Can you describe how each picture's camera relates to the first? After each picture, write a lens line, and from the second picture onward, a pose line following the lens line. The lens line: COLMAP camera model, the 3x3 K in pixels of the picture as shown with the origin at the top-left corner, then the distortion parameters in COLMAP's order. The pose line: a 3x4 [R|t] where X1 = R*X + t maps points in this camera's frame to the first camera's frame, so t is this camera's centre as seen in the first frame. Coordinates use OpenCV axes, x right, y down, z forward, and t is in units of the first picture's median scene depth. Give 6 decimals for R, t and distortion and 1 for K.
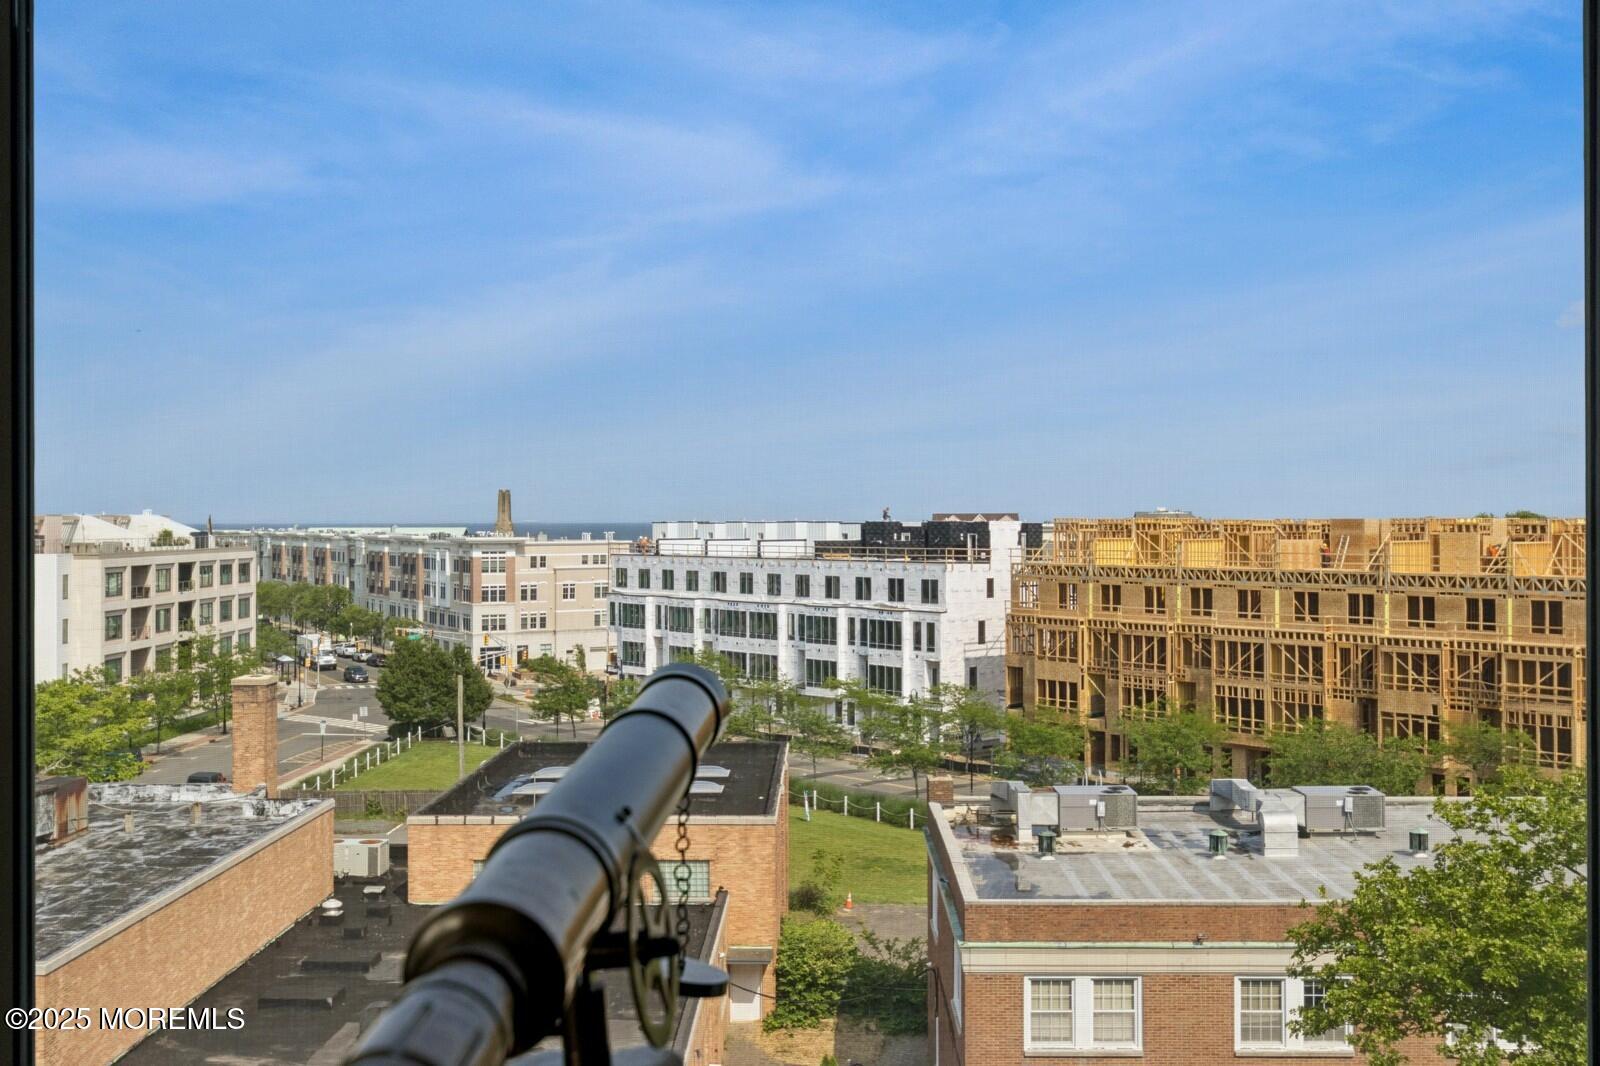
lens RADIAL K [[1596.3, 0, 804.3], [0, 1596.3, 518.7], [0, 0, 1]] dist [0.006529, 0.000000]
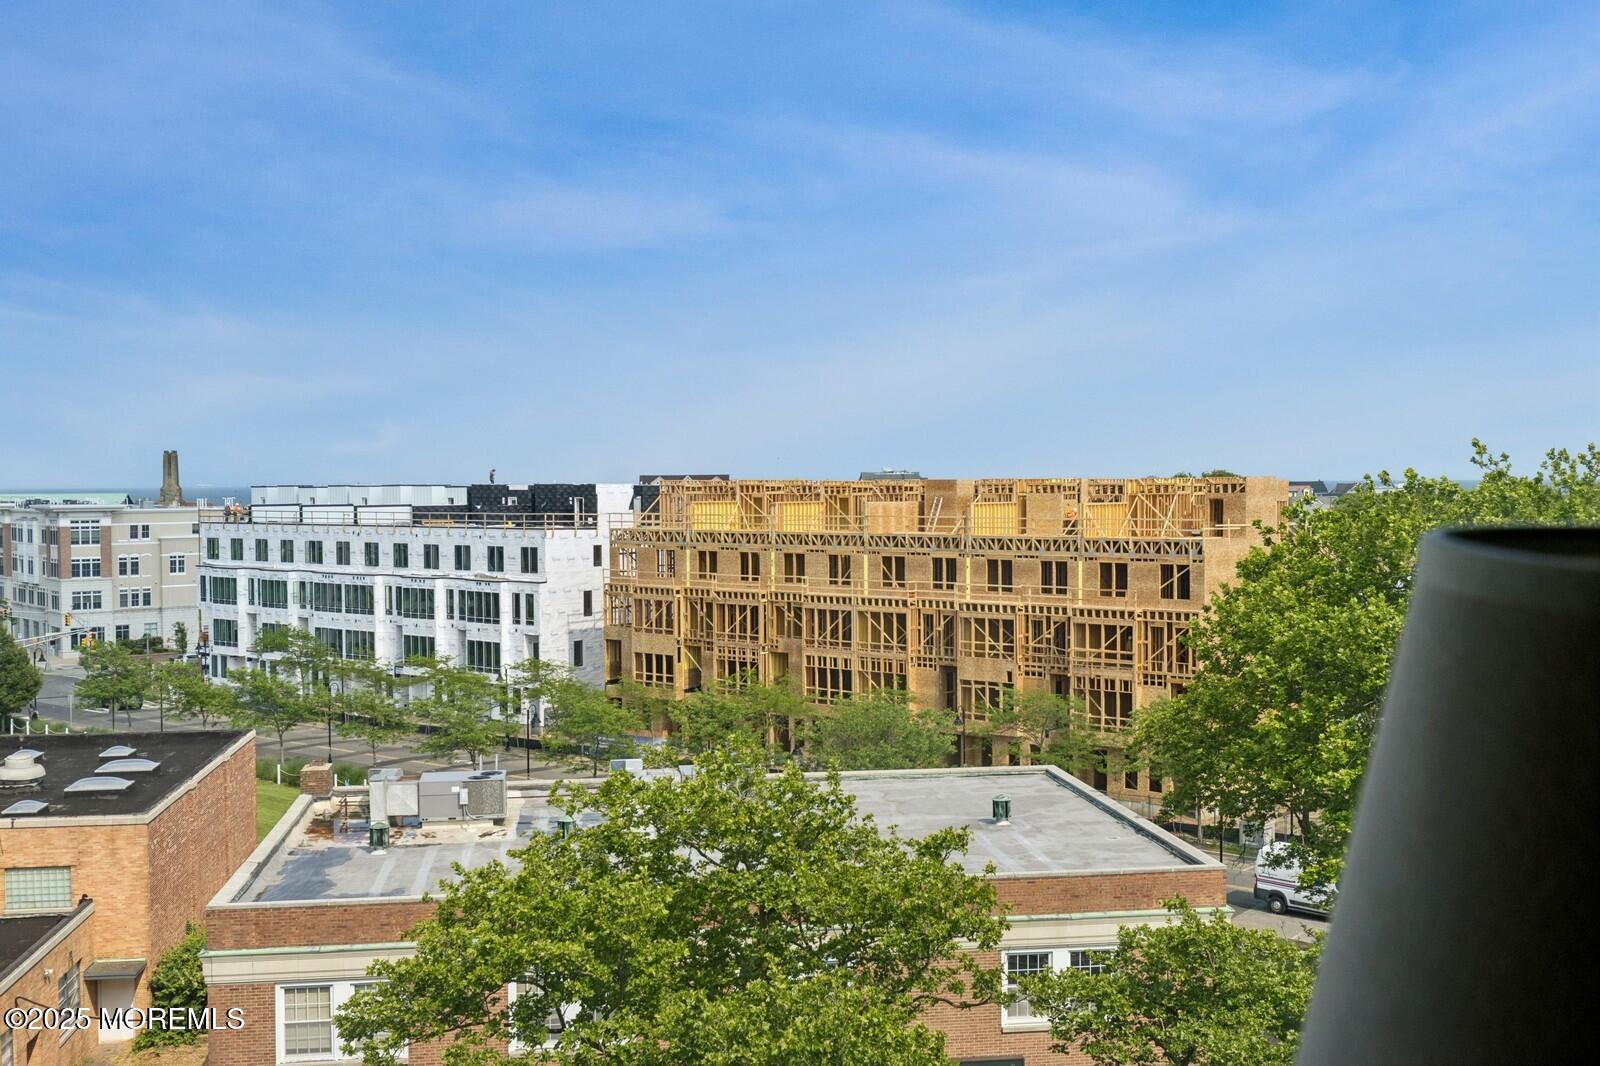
lens RADIAL K [[1704.3, 0, 805.5], [0, 1704.3, 542.8], [0, 0, 1]] dist [0.001874, 0.000000]
pose [[0.988565, -0.010015, 0.150460, 0.106402], [0.004526, 0.999313, 0.036786, -0.000043], [-0.150725, -0.035684, 0.987932, 0.000720]]
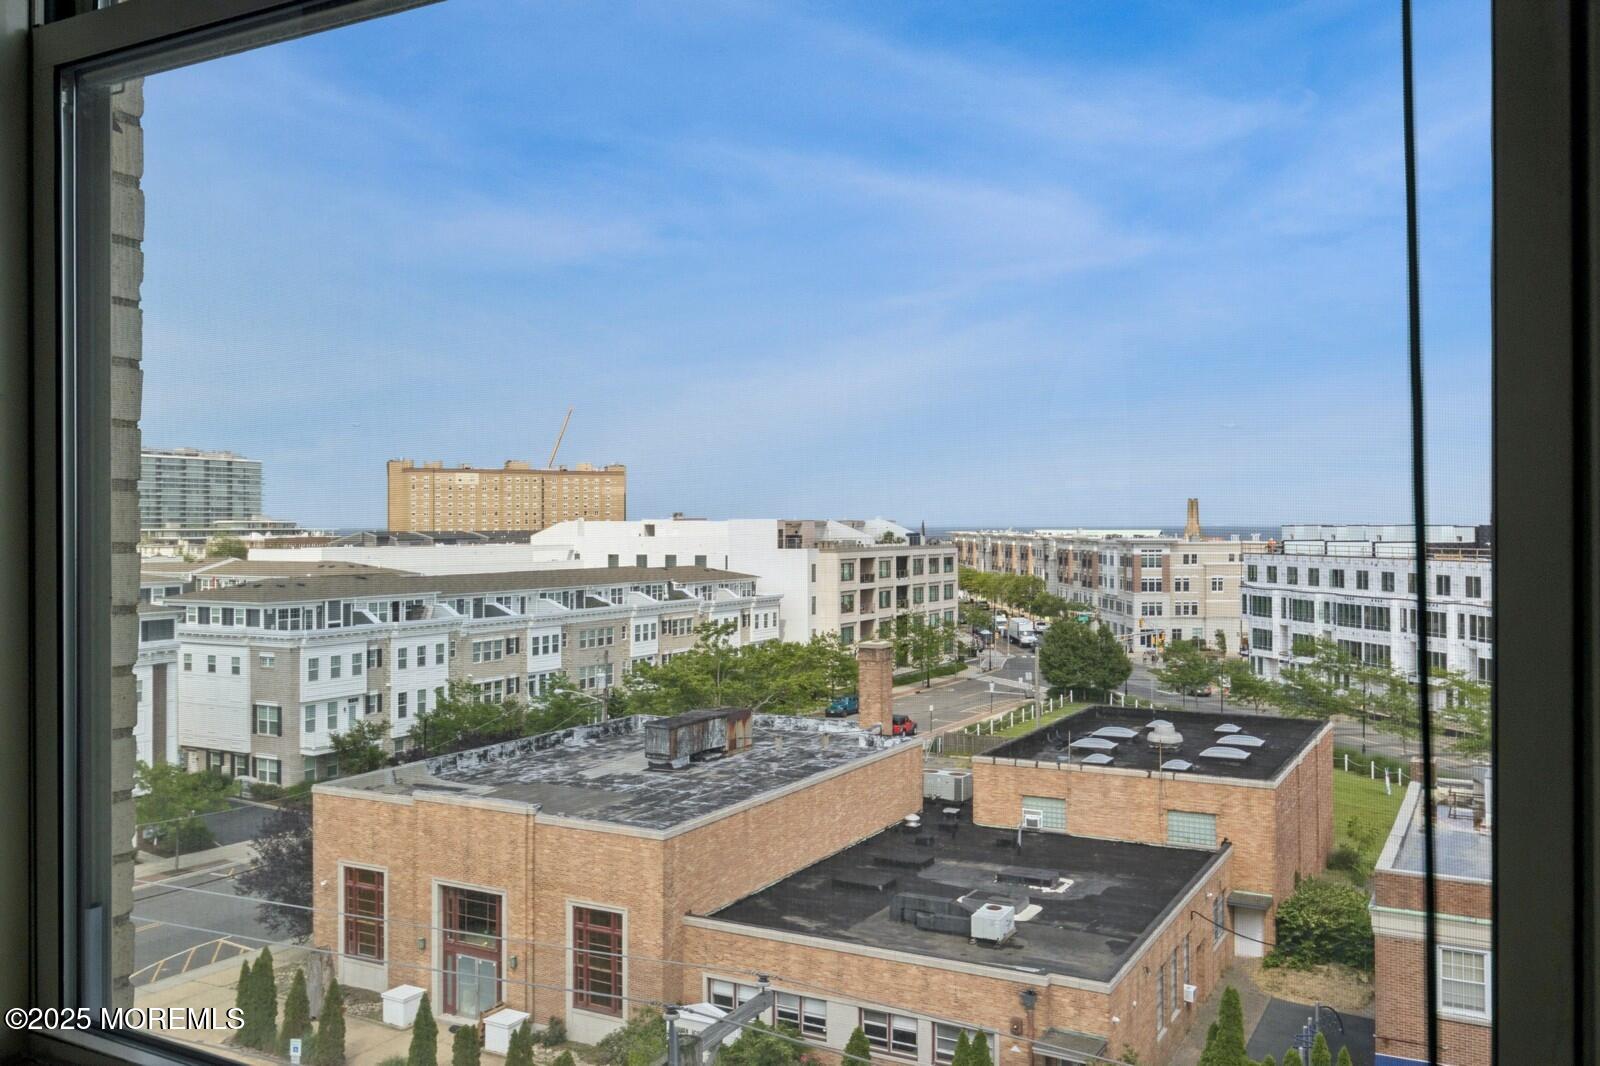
lens RADIAL K [[1312.2, 0, 810.7], [0, 1312.2, 518.3], [0, 0, 1]] dist [0.007157, -0.002399]
pose [[0.886688, -0.002674, -0.462361, 0.063802], [0.001130, 0.999993, -0.003617, -0.000066], [0.462368, 0.002685, 0.886684, 0.004157]]
